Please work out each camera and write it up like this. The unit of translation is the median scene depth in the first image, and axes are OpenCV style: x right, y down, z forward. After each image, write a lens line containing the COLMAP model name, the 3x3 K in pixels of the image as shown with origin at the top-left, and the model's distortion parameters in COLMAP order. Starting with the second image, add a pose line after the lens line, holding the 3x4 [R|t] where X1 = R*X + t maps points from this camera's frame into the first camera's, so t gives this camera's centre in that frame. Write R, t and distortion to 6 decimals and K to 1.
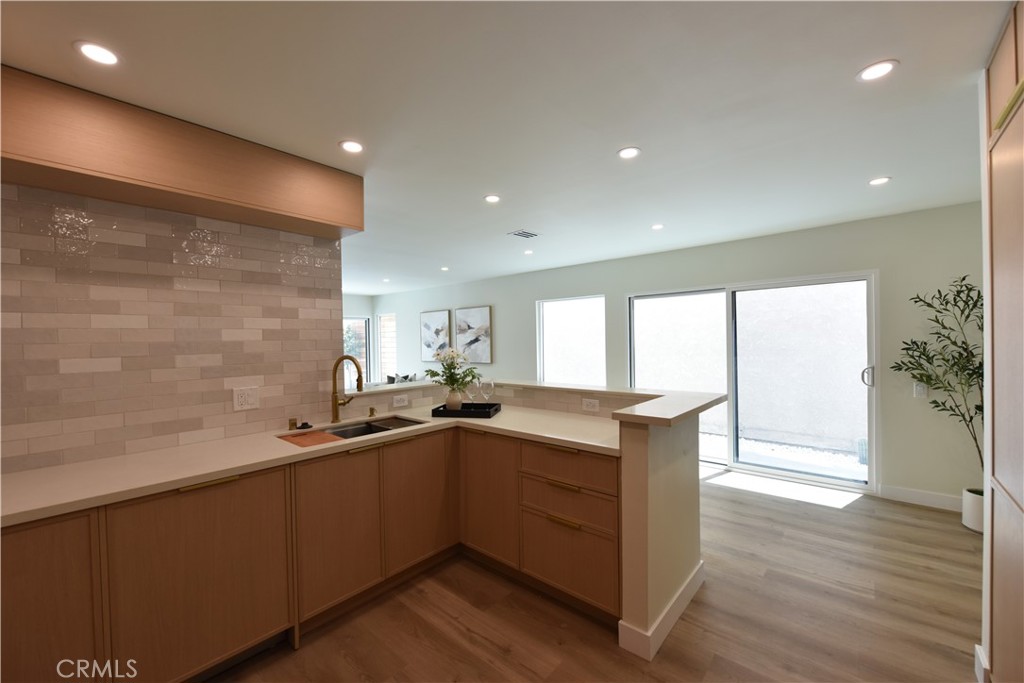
lens RADIAL K [[410.0, 0, 509.7], [0, 410.0, 343.6], [0, 0, 1]] dist [-0.010290, -0.000276]
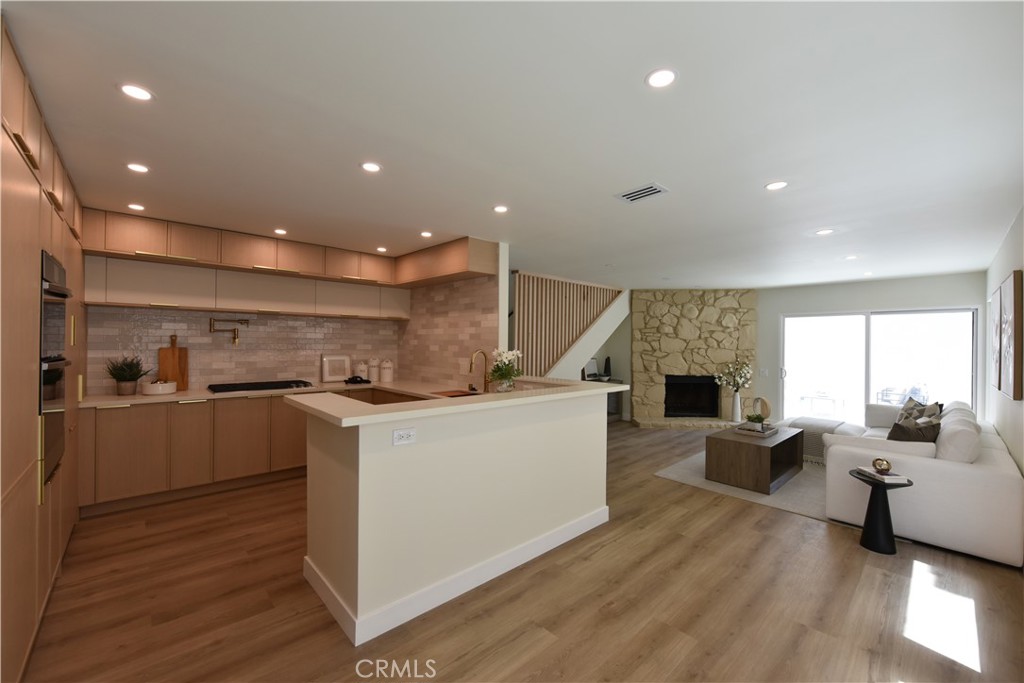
lens RADIAL K [[407.3, 0, 510.4], [0, 407.3, 342.4], [0, 0, 1]] dist [-0.011072, -0.000173]
pose [[-0.109198, 0.016965, -0.993875, 1.290686], [-0.017662, 0.999663, 0.019004, -0.035308], [0.993863, 0.019629, -0.108861, 1.460121]]
